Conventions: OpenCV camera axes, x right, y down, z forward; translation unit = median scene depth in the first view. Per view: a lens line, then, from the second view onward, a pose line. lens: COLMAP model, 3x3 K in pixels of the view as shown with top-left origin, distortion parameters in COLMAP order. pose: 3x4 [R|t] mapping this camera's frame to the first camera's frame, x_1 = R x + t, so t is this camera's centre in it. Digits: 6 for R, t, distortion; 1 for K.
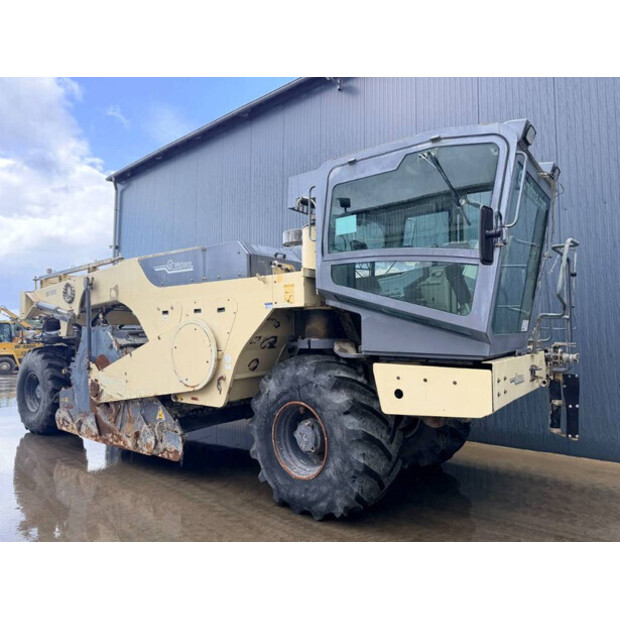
lens RADIAL K [[437.7, 0, 310.0], [0, 437.7, 310.0], [0, 0, 1]] dist [0.118997, -0.202485]
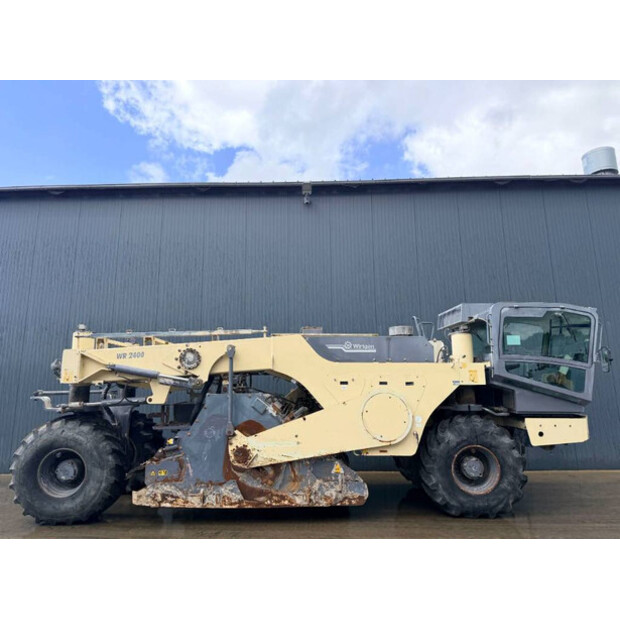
lens RADIAL K [[437.7, 0, 310.0], [0, 437.7, 310.0], [0, 0, 1]] dist [0.118997, -0.202485]
pose [[0.771974, 0.111892, 0.625728, -1.368447], [-0.036529, 0.990568, -0.132065, -0.035813], [-0.634603, 0.079093, 0.768780, 0.096196]]
